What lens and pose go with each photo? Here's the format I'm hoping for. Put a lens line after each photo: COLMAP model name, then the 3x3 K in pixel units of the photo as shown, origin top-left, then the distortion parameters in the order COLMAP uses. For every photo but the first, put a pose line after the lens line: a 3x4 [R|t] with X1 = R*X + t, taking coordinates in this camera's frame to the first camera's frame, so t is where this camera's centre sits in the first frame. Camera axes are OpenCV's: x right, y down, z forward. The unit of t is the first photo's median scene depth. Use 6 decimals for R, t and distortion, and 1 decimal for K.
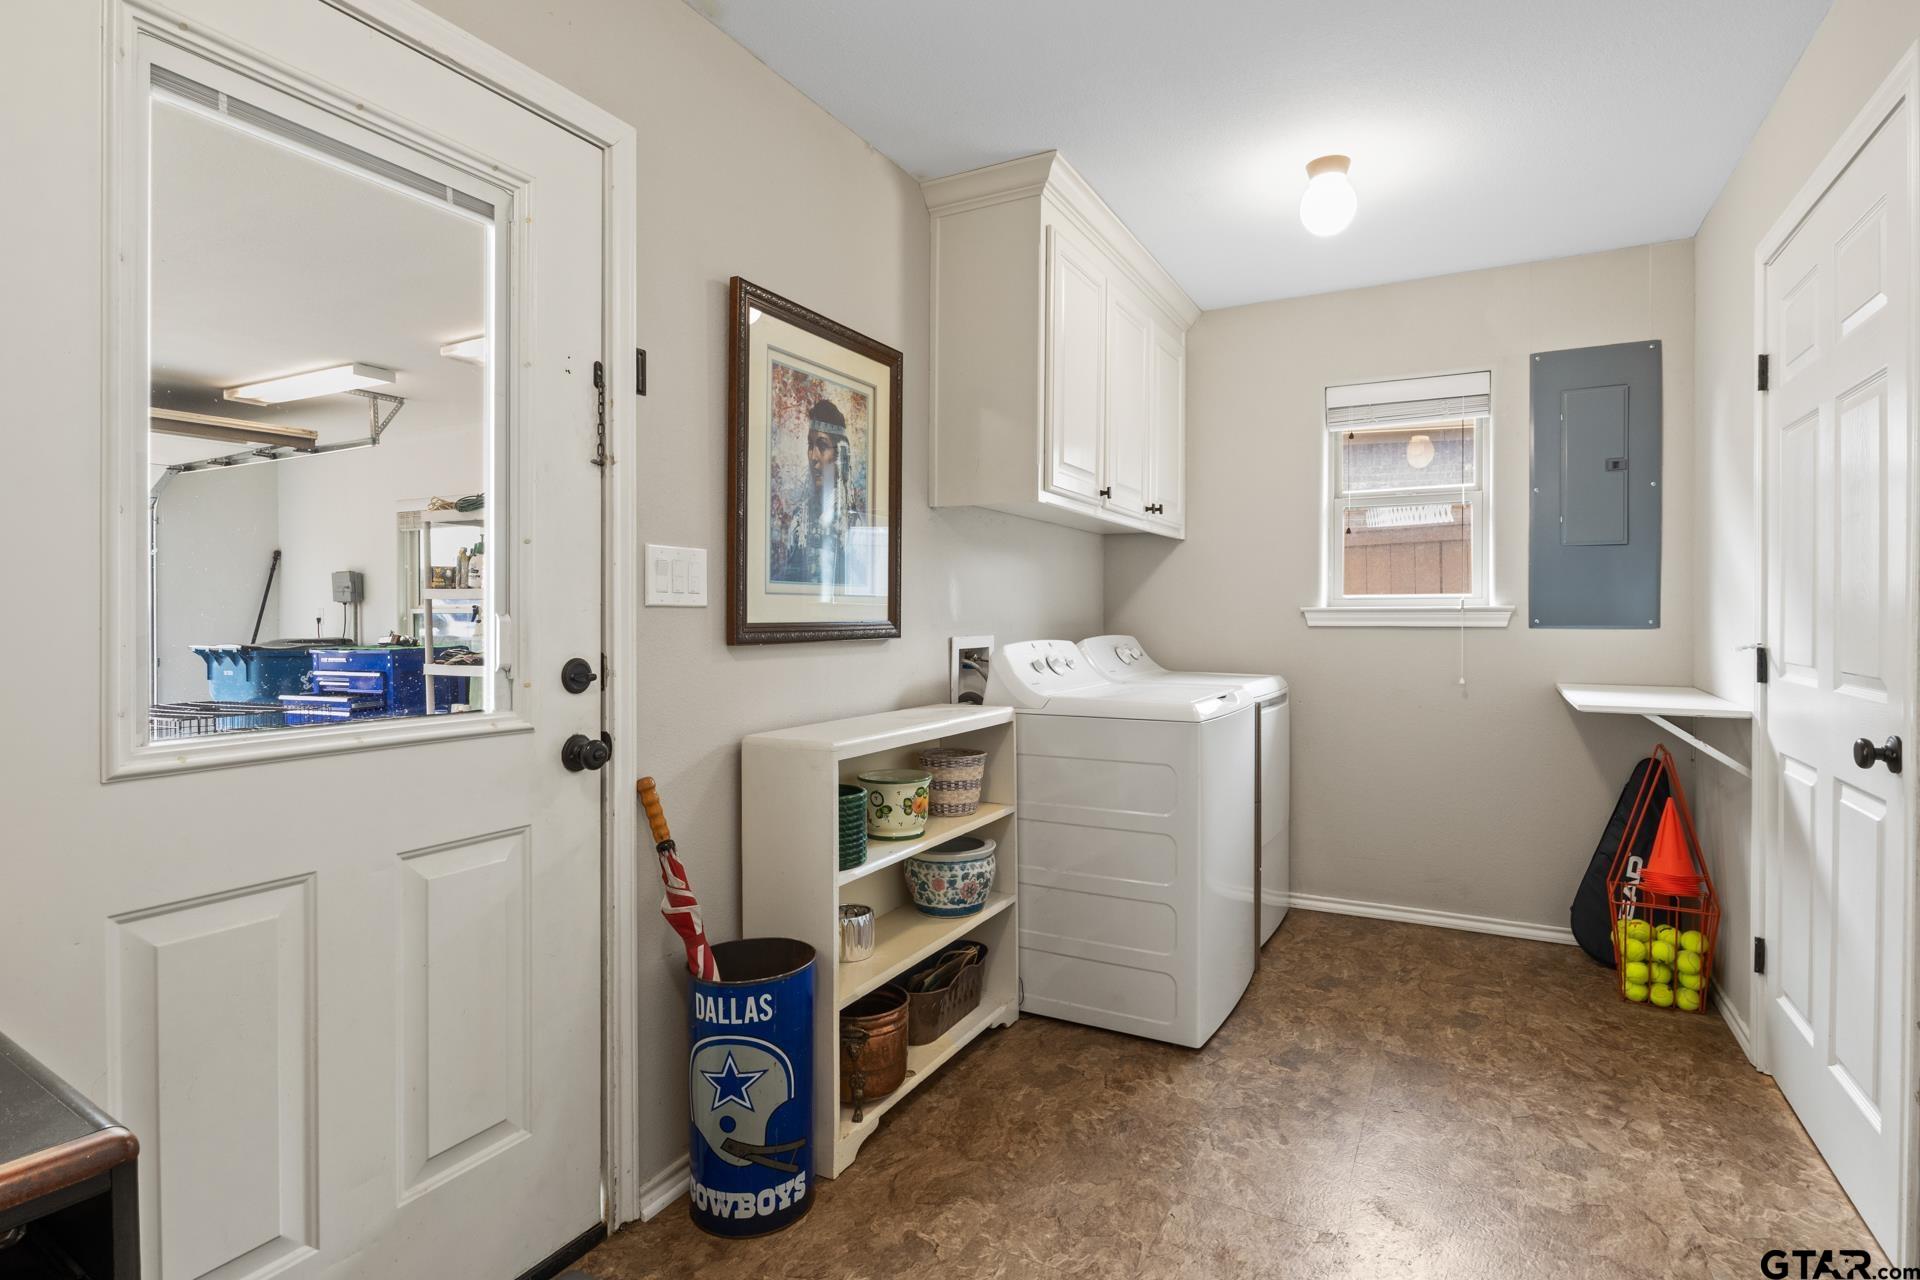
lens RADIAL K [[973.3, 0, 960.3], [0, 973.3, 629.4], [0, 0, 1]] dist [-0.006945, -0.001155]
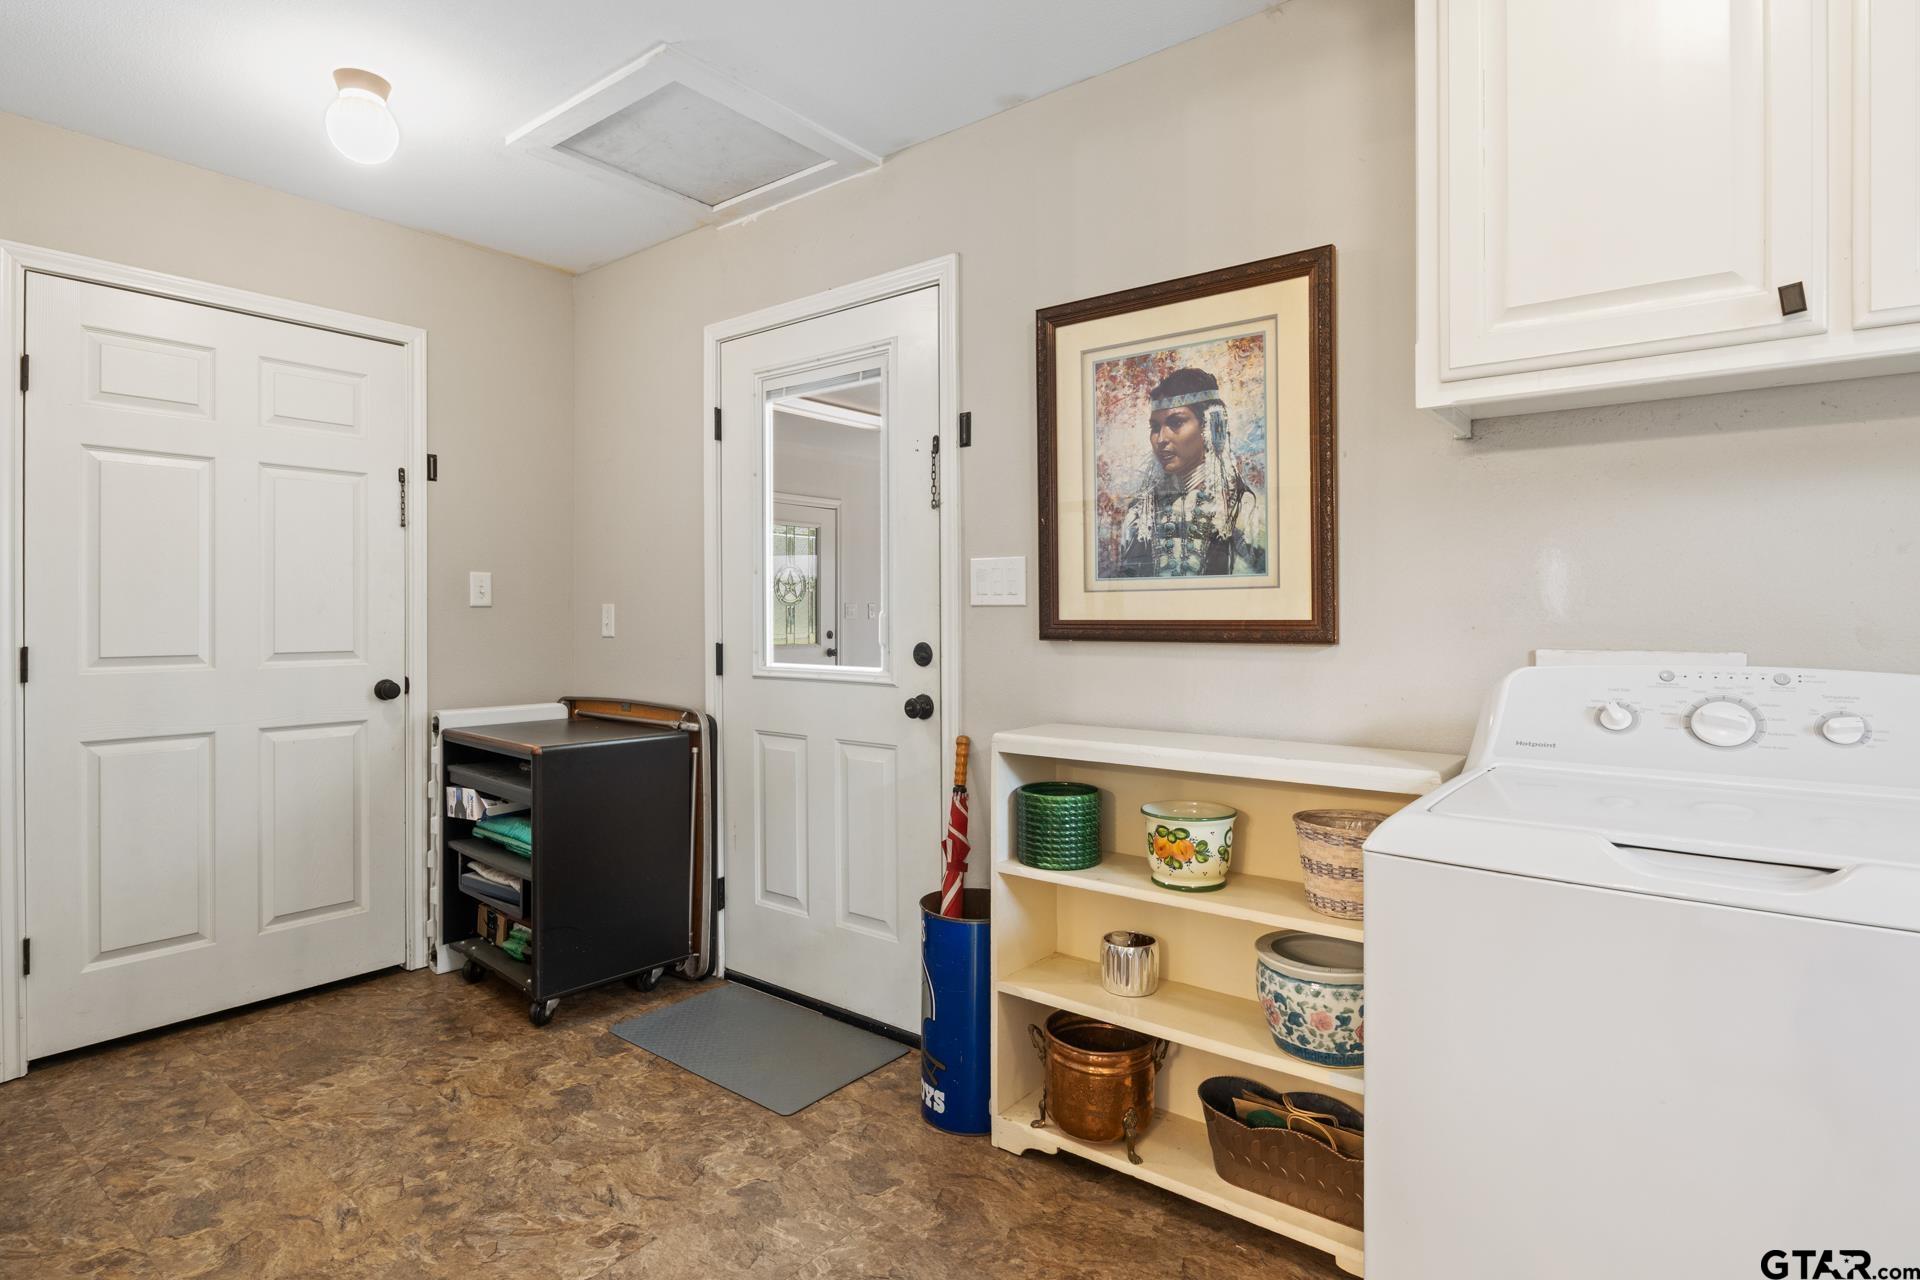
lens RADIAL K [[973.3, 0, 960.4], [0, 973.3, 622.3], [0, 0, 1]] dist [-0.006945, -0.001155]
pose [[-0.167599, 0.008314, -0.985820, 0.807386], [-0.013726, 0.999848, 0.010766, -0.013113], [0.985760, 0.015336, -0.167459, 1.000325]]
